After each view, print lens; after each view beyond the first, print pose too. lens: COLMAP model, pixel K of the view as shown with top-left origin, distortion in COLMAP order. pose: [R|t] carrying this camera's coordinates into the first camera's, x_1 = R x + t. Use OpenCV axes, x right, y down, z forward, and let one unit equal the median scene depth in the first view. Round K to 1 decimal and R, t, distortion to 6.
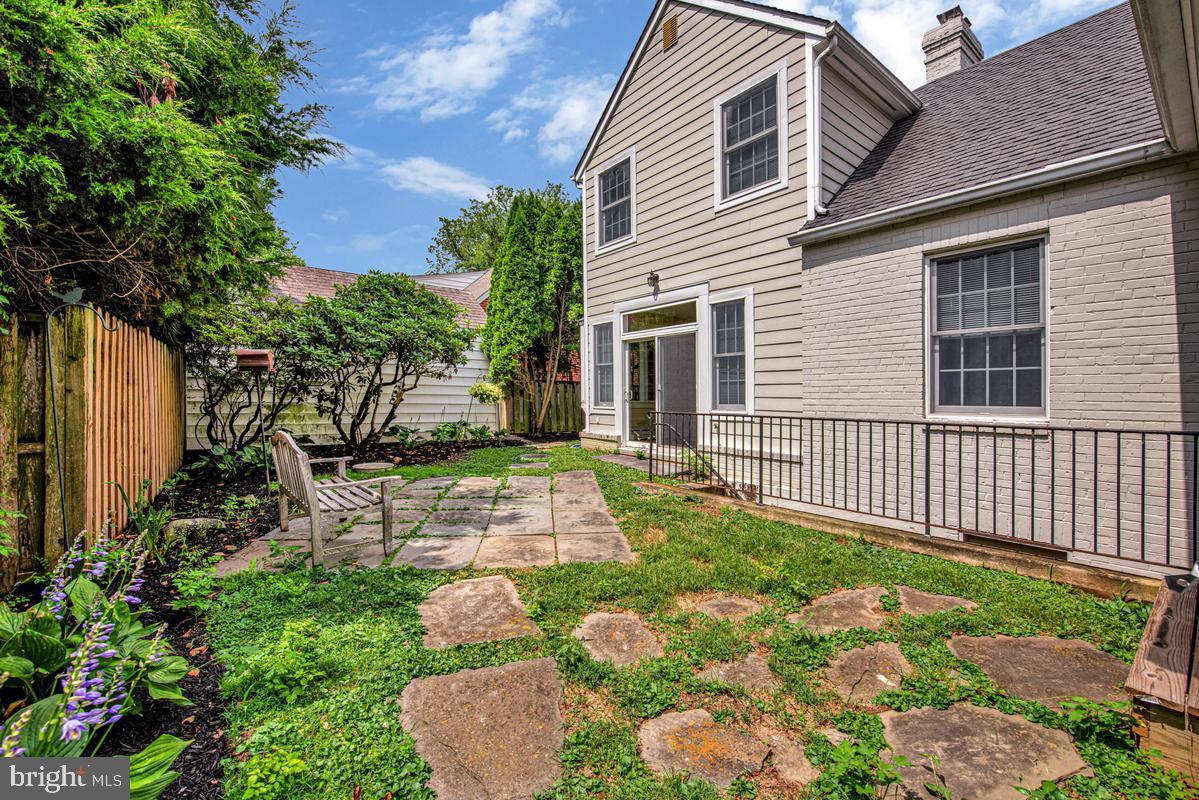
lens RADIAL K [[492.0, 0, 595.3], [0, 492.0, 402.3], [0, 0, 1]] dist [0.000024, -0.000130]
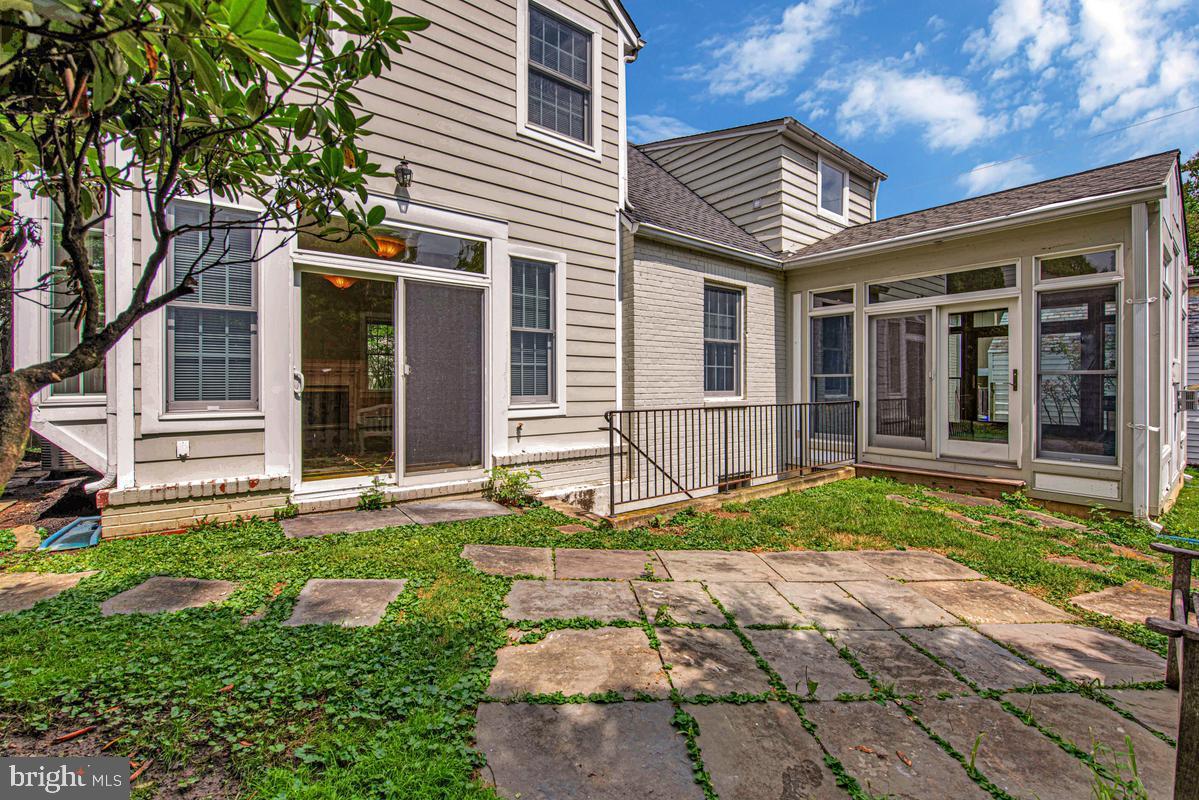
lens RADIAL K [[527.8, 0, 602.5], [0, 527.8, 368.1], [0, 0, 1]] dist [-0.002170, -0.014293]
pose [[-0.012203, 0.019846, 0.999729, -0.631131], [0.007004, 0.999780, -0.019761, -0.025198], [-0.999901, 0.006761, -0.012339, 1.052739]]
